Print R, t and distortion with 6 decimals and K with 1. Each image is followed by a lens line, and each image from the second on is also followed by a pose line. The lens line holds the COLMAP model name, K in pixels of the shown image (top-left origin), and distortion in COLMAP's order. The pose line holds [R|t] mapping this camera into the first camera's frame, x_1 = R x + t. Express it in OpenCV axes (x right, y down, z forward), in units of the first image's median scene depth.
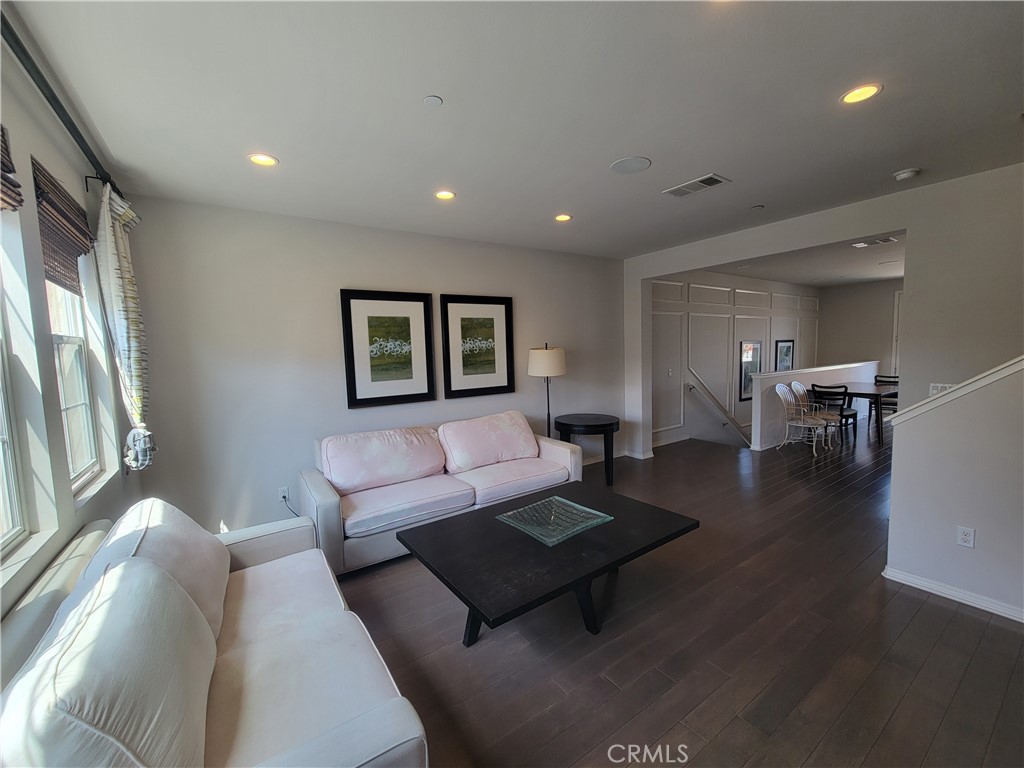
lens RADIAL K [[419.1, 0, 513.2], [0, 419.1, 387.2], [0, 0, 1]] dist [-0.001838, 0.000128]
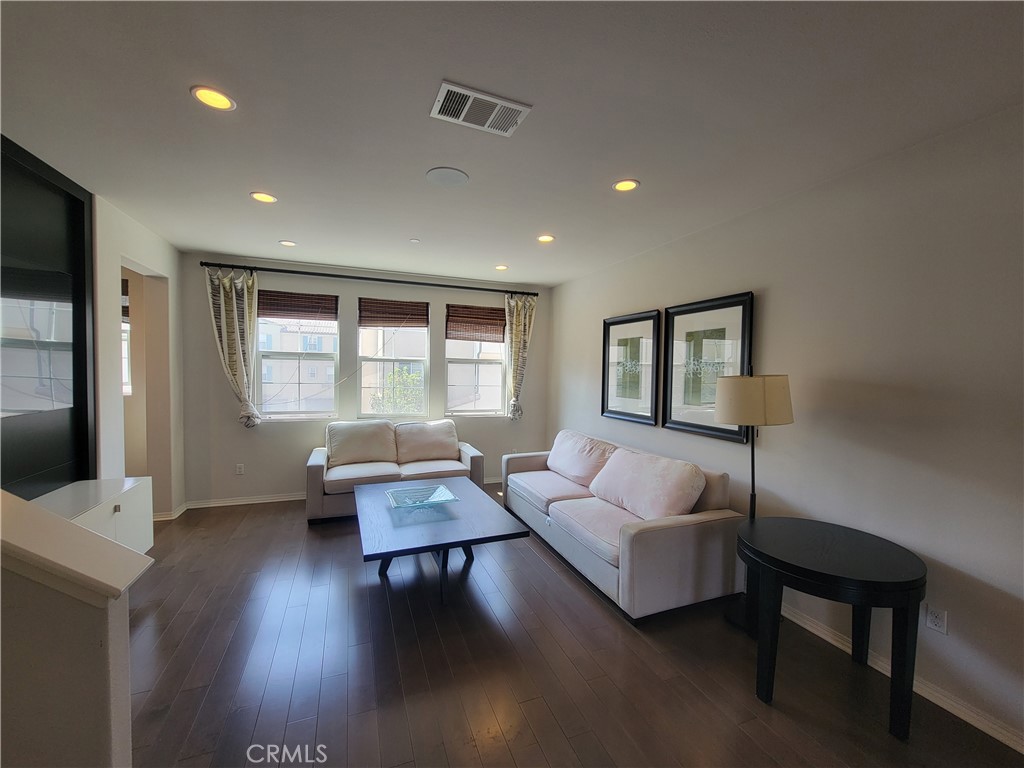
lens RADIAL K [[419.1, 0, 513.2], [0, 419.1, 387.2], [0, 0, 1]] dist [-0.001838, 0.000128]
pose [[-0.216408, 0.062691, -0.974288, 0.794045], [-0.111253, 0.989852, 0.088404, -0.103113], [0.969943, 0.127523, -0.207238, 0.924716]]
